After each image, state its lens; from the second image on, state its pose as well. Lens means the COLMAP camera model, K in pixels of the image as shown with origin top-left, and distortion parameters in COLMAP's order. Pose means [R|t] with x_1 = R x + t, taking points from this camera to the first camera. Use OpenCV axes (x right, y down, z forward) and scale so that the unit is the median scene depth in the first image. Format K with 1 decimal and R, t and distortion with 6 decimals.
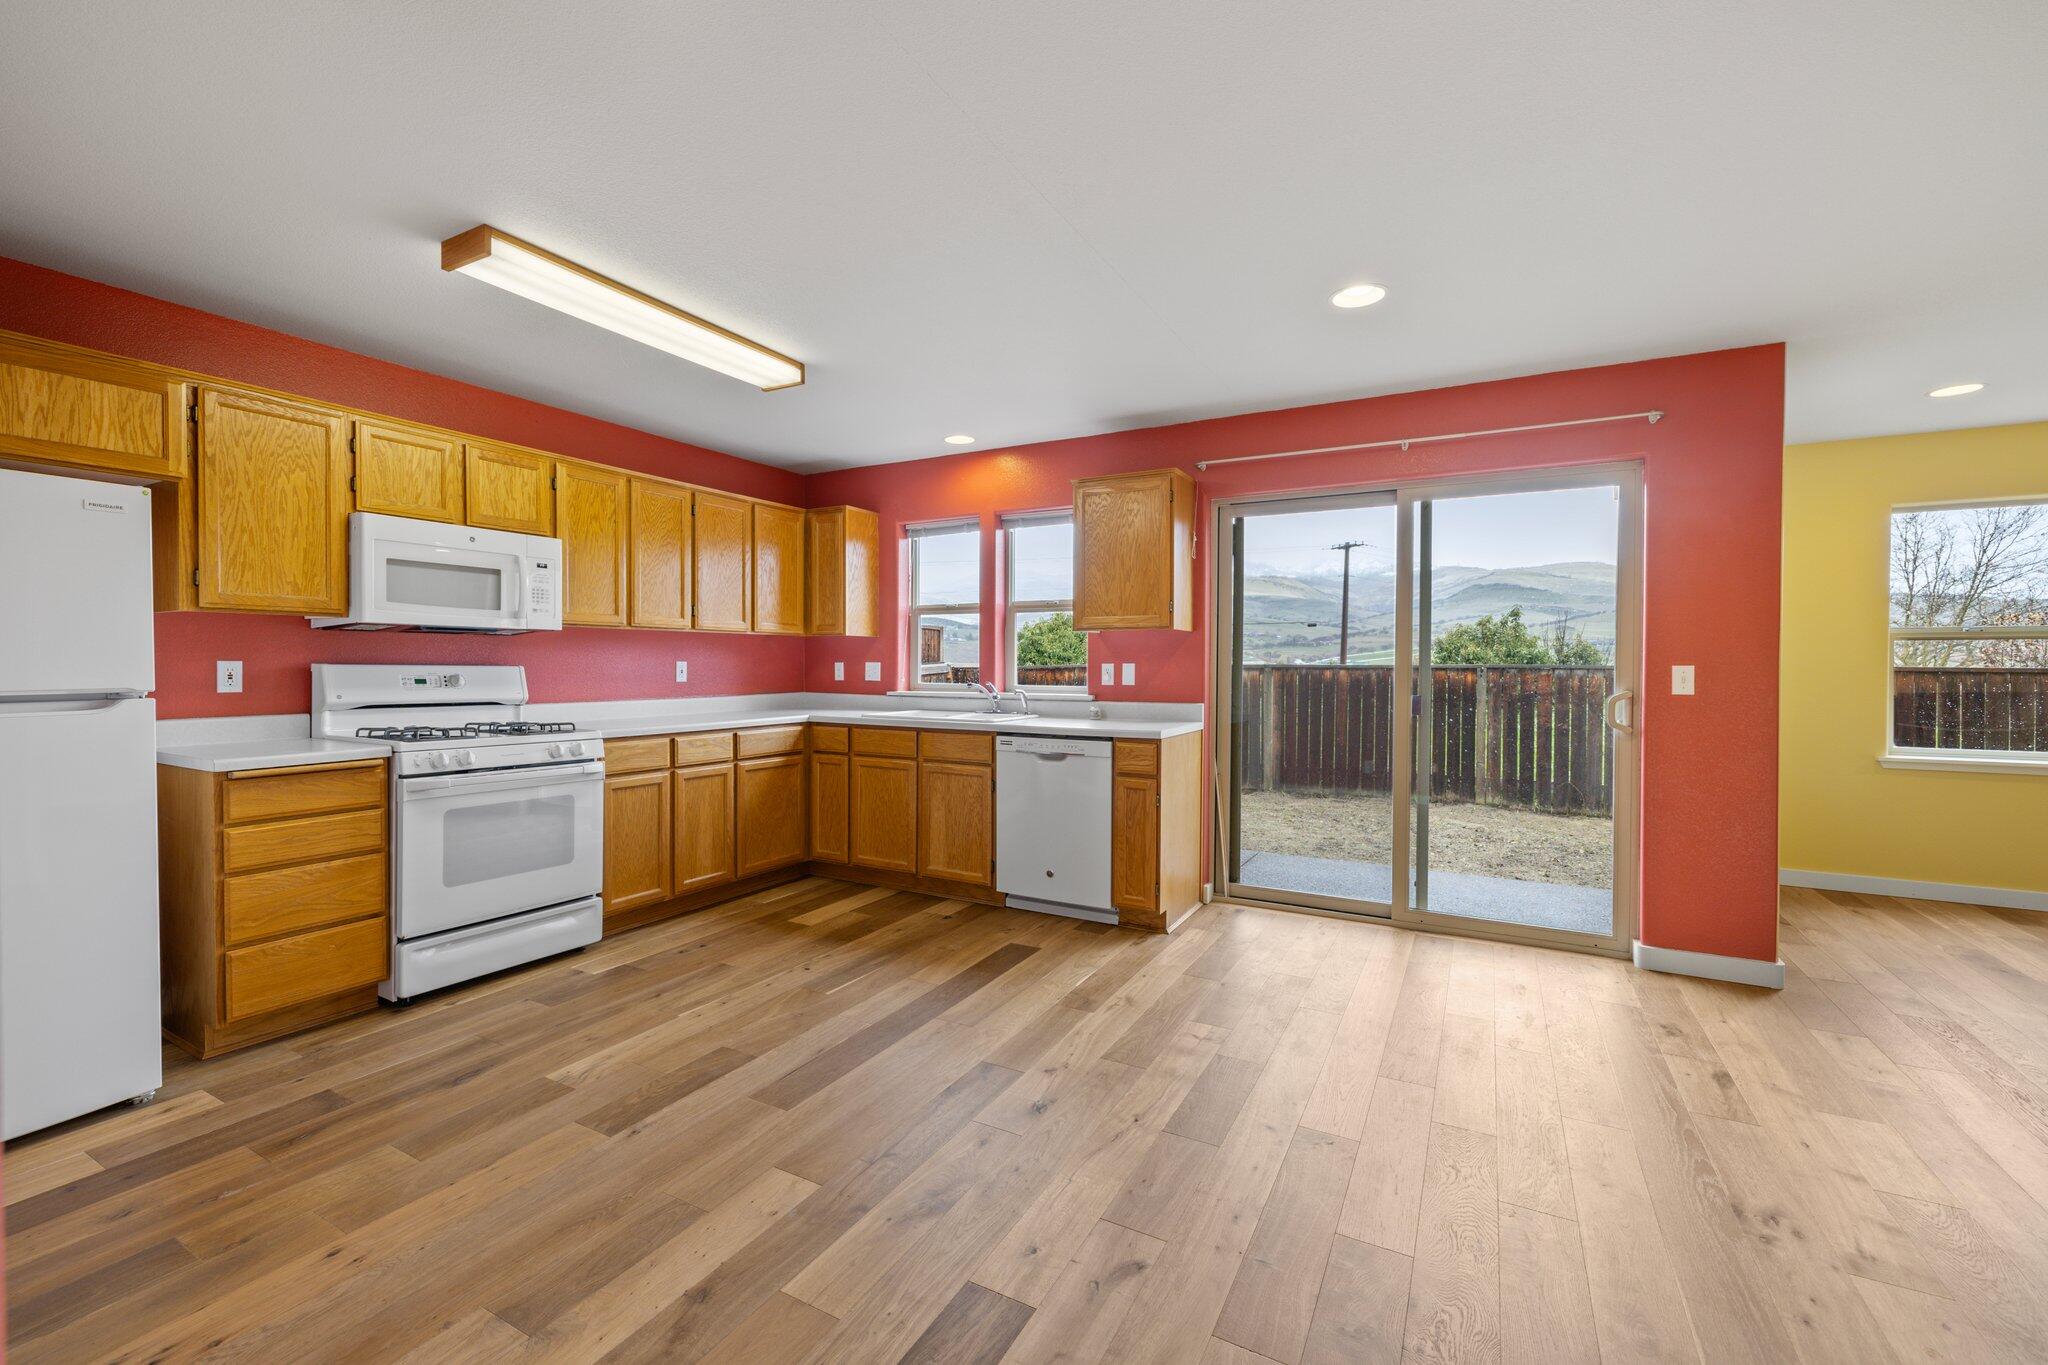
lens RADIAL K [[853.0, 0, 1018.0], [0, 853.0, 673.3], [0, 0, 1]] dist [0.001441, 0.000019]
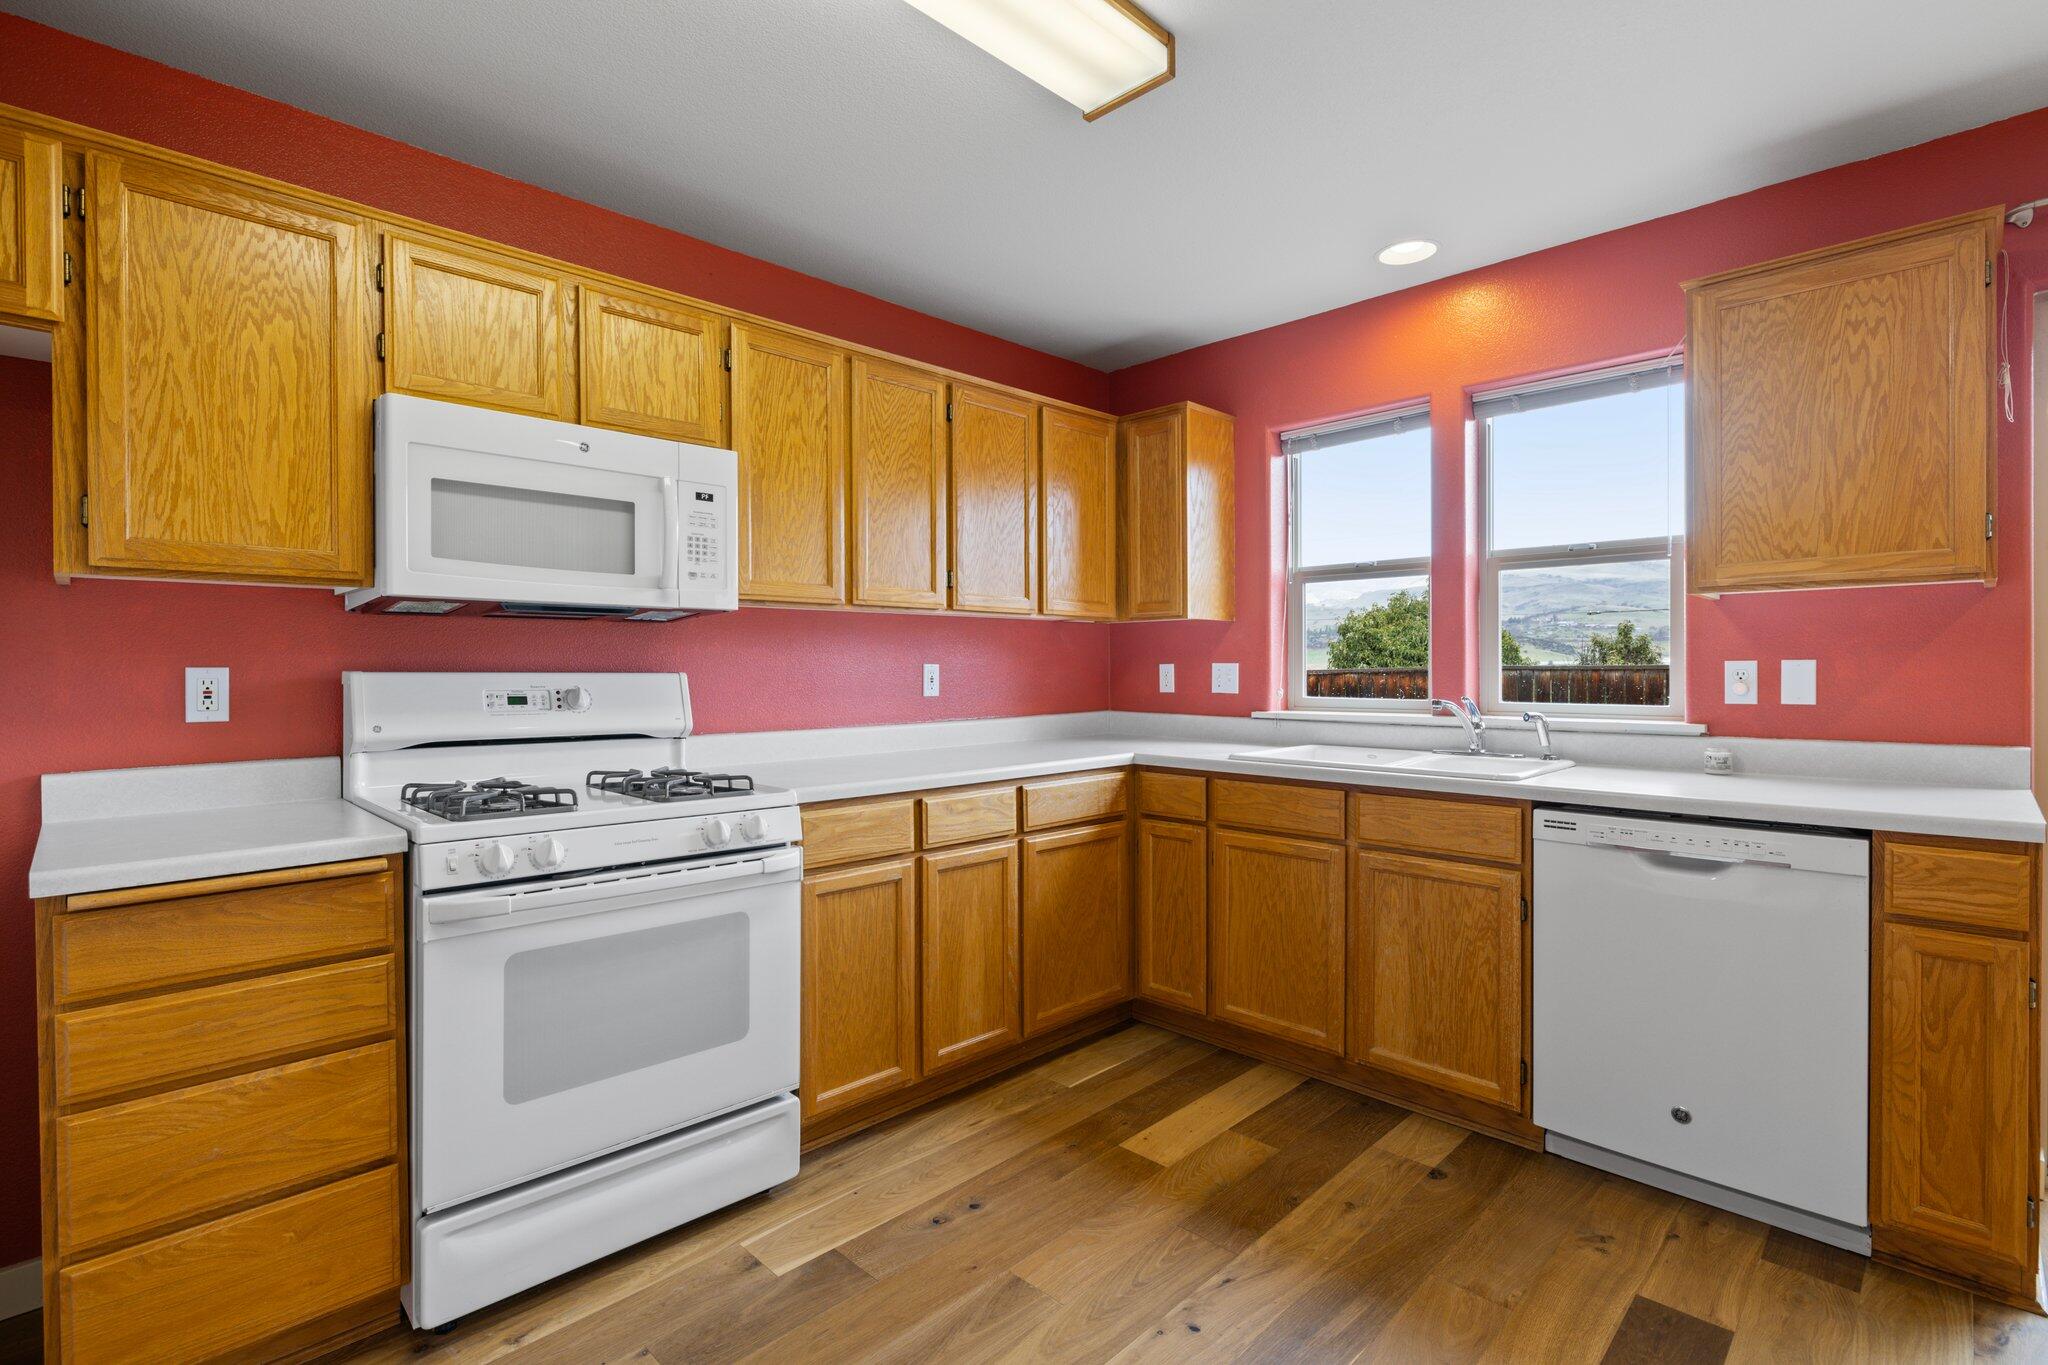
lens RADIAL K [[954.8, 0, 1019.8], [0, 954.8, 673.8], [0, 0, 1]] dist [-0.009380, 0.001962]
pose [[0.961508, -0.005697, -0.274718, -0.180233], [0.004487, 0.999977, -0.005032, -0.003716], [0.274740, 0.003606, 0.961512, 0.444799]]
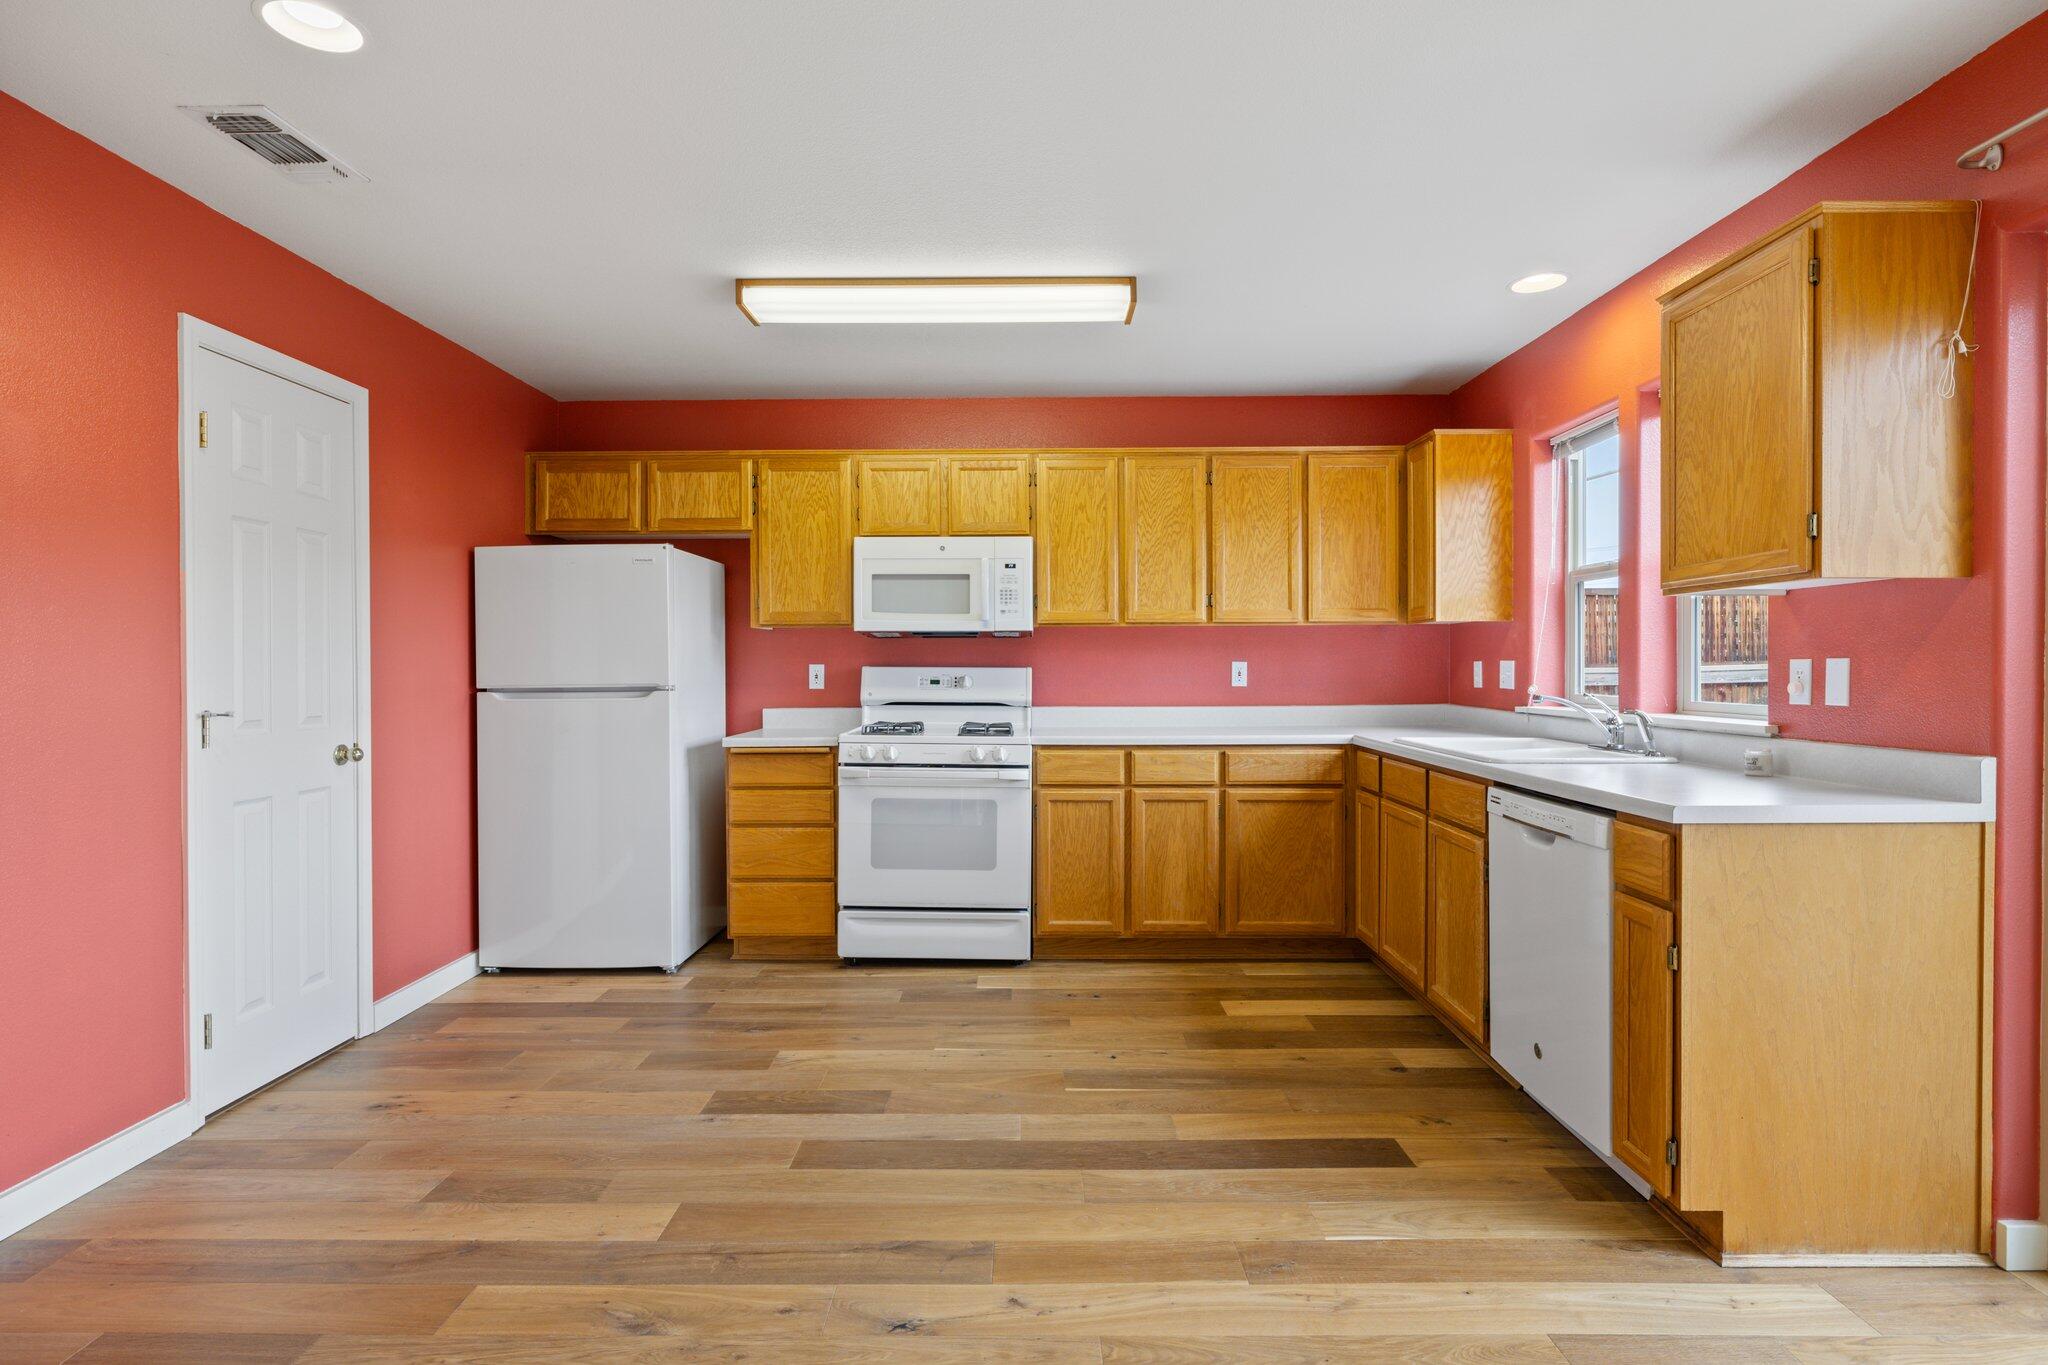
lens RADIAL K [[1029.4, 0, 1022.2], [0, 1029.4, 675.1], [0, 0, 1]] dist [-0.003288, -0.000187]
pose [[0.479712, 0.003534, -0.877419, 0.493002], [-0.005023, 0.999987, 0.001281, -0.001499], [0.877412, 0.003792, 0.479723, 0.441107]]
